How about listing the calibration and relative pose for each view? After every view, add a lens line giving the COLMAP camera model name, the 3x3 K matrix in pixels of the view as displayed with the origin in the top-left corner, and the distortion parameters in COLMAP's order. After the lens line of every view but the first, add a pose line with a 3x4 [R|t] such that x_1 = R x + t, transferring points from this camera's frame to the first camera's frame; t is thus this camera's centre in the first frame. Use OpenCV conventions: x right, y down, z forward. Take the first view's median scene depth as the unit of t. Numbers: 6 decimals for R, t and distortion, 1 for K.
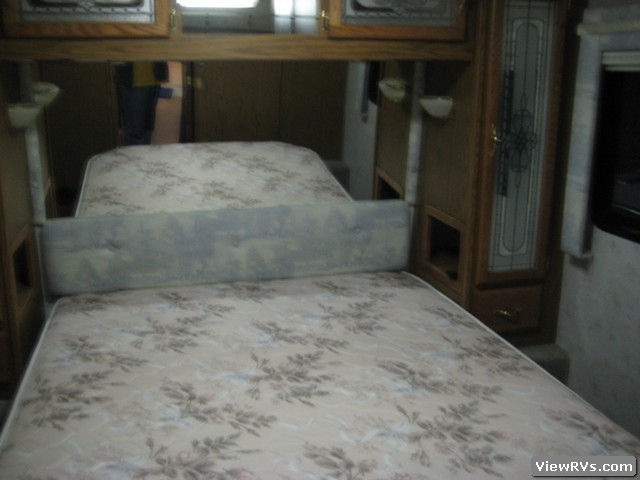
lens RADIAL K [[693.7, 0, 316.4], [0, 693.7, 240.5], [0, 0, 1]] dist [-0.066641, 0.000000]
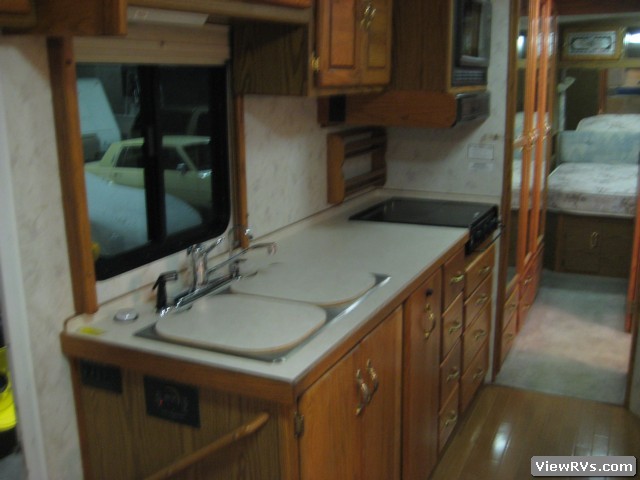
lens RADIAL K [[693.7, 0, 317.0], [0, 693.7, 235.9], [0, 0, 1]] dist [-0.066641, 0.000000]
pose [[0.782198, 0.124051, -0.610555, 0.496922], [-0.135704, 0.990371, 0.027366, 0.412555], [0.608071, 0.061449, 0.791501, -1.550932]]
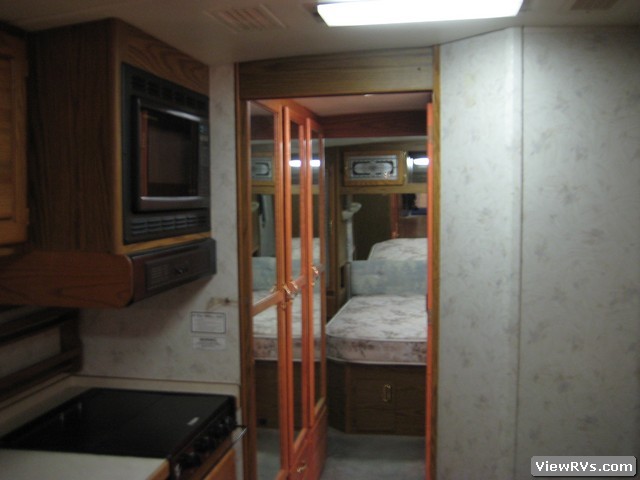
lens RADIAL K [[693.7, 0, 316.2], [0, 693.7, 239.8], [0, 0, 1]] dist [-0.066641, 0.000000]
pose [[0.915734, 0.006600, -0.401732, 0.439232], [-0.077828, 0.983841, -0.161243, 0.290673], [0.394176, 0.178922, 0.901450, -1.183538]]
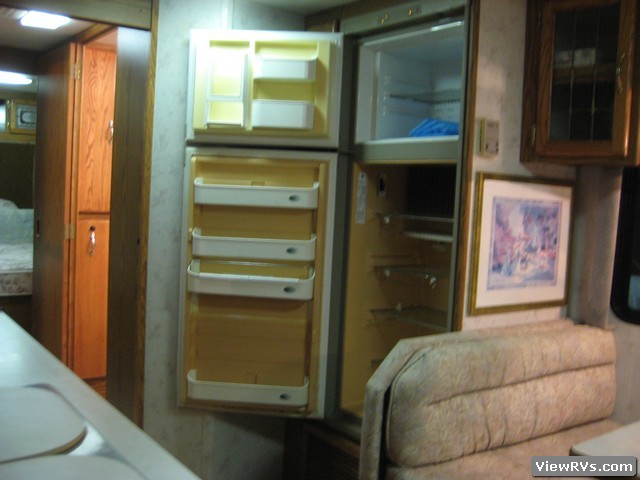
lens RADIAL K [[693.7, 0, 319.6], [0, 693.7, 244.3], [0, 0, 1]] dist [-0.066641, 0.000000]
pose [[0.922537, 0.006352, 0.385857, 0.085818], [0.053510, 0.988100, -0.144202, 0.455139], [-0.382181, 0.153679, 0.911219, -1.414448]]
